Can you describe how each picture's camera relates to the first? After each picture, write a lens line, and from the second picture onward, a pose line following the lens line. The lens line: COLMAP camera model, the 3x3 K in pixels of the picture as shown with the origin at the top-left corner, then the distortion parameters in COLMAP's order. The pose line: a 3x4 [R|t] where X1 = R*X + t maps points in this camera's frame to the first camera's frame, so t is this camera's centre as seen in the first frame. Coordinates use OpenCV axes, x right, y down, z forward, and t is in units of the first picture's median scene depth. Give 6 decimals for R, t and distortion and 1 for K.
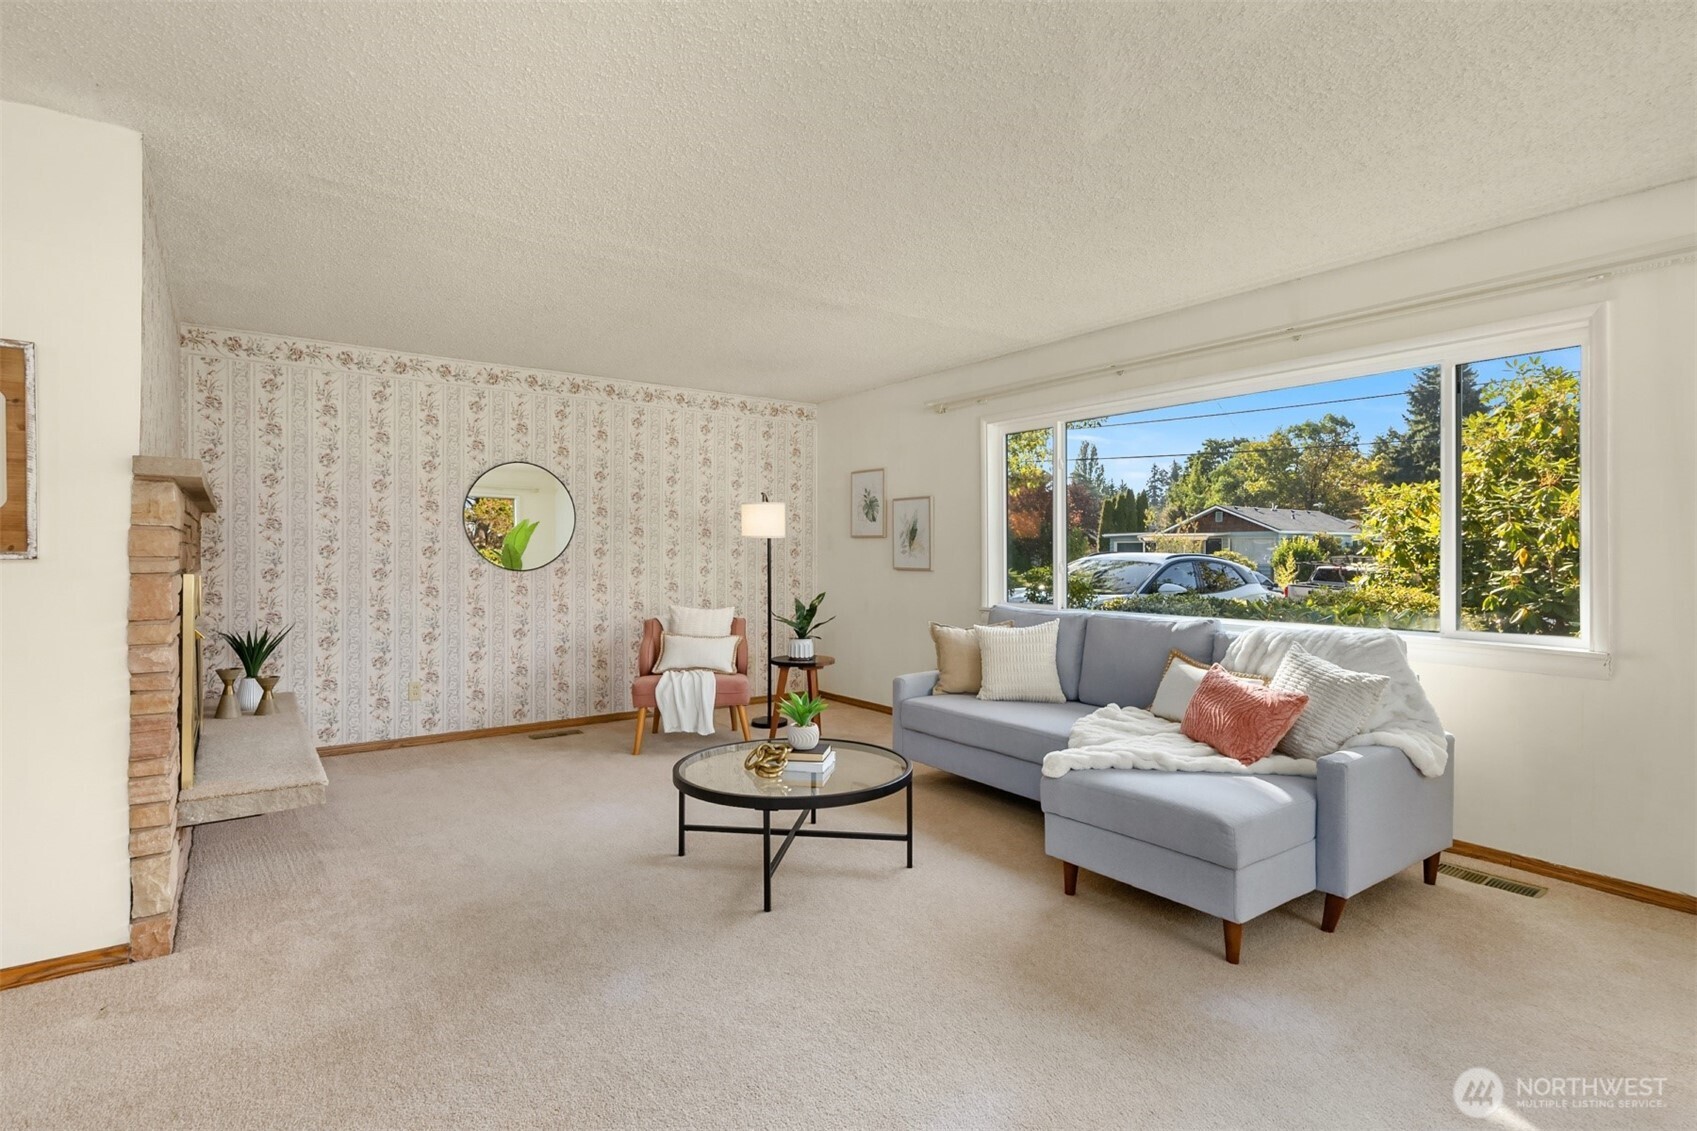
lens RADIAL K [[815.4, 0, 832.5], [0, 815.4, 557.3], [0, 0, 1]] dist [-0.001322, 0.001063]
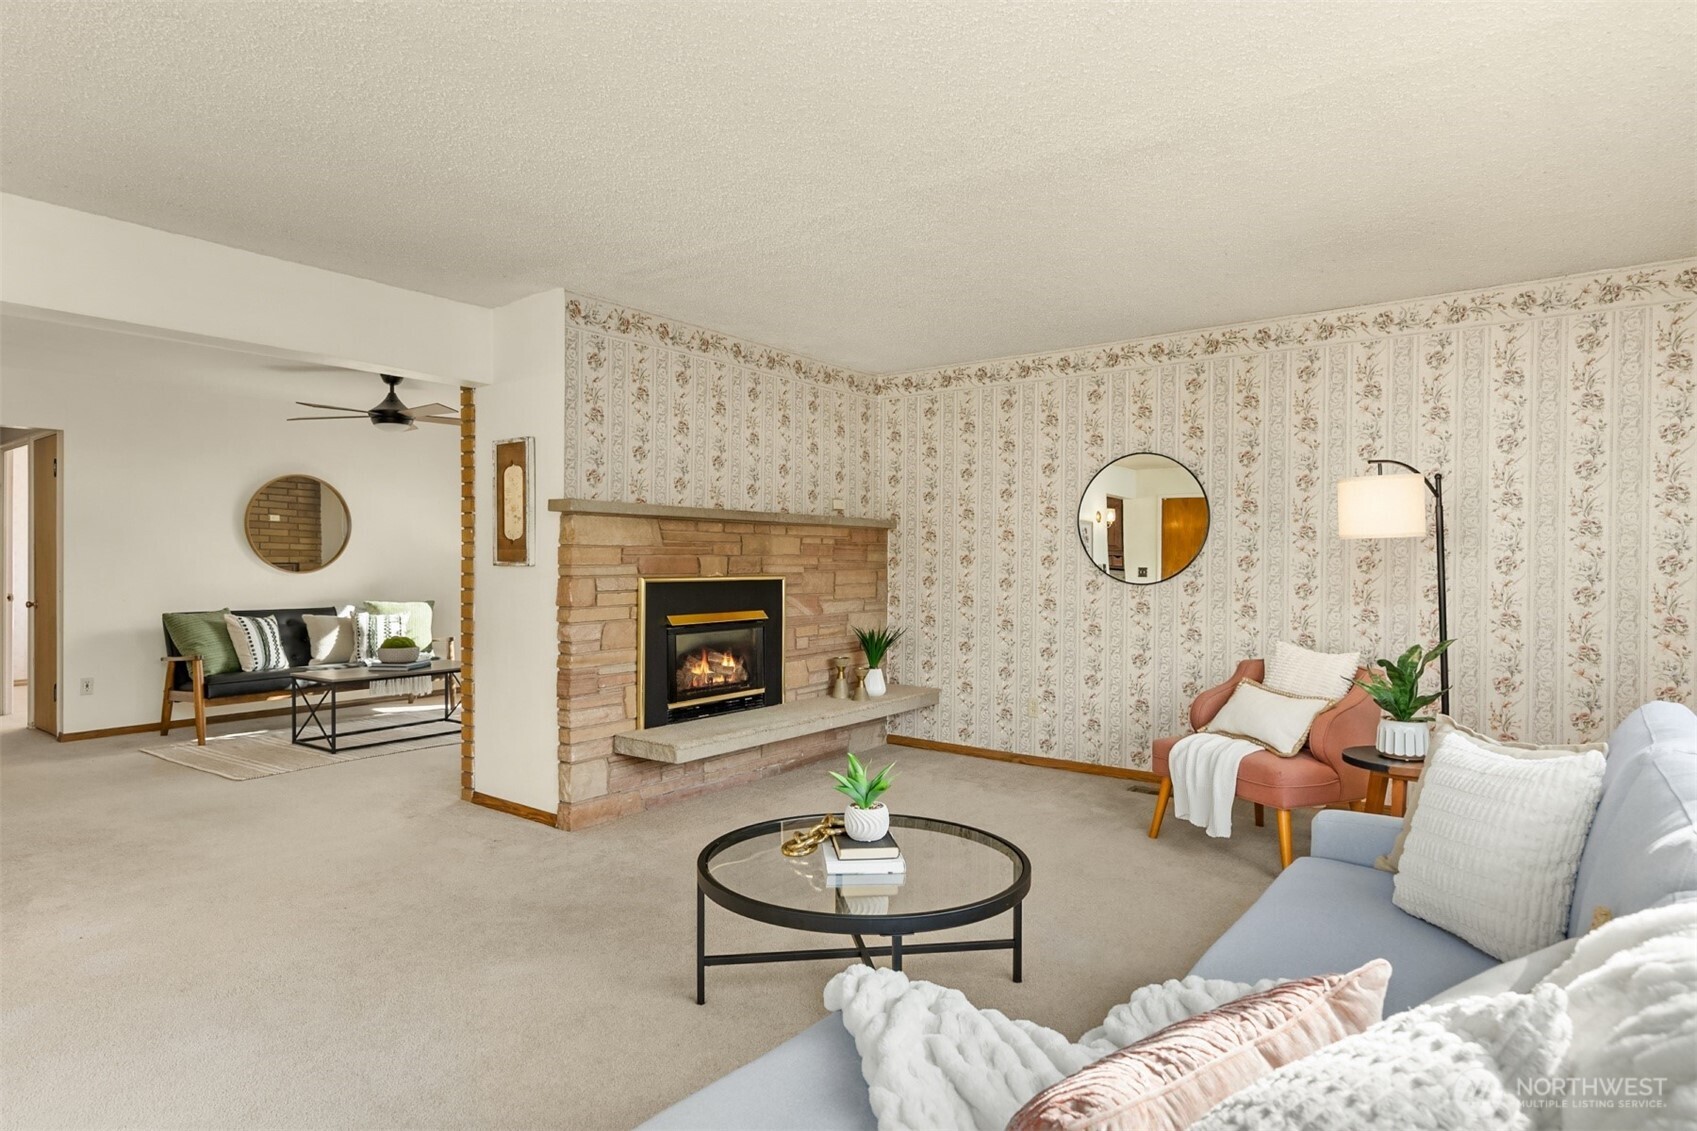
lens RADIAL K [[976.1, 0, 840.8], [0, 976.1, 554.8], [0, 0, 1]] dist [0.053032, 0.001673]
pose [[0.293951, -0.000546, -0.955820, 0.477900], [-0.001497, 0.999998, -0.001032, -0.012096], [0.955819, 0.001734, 0.293950, 0.416207]]
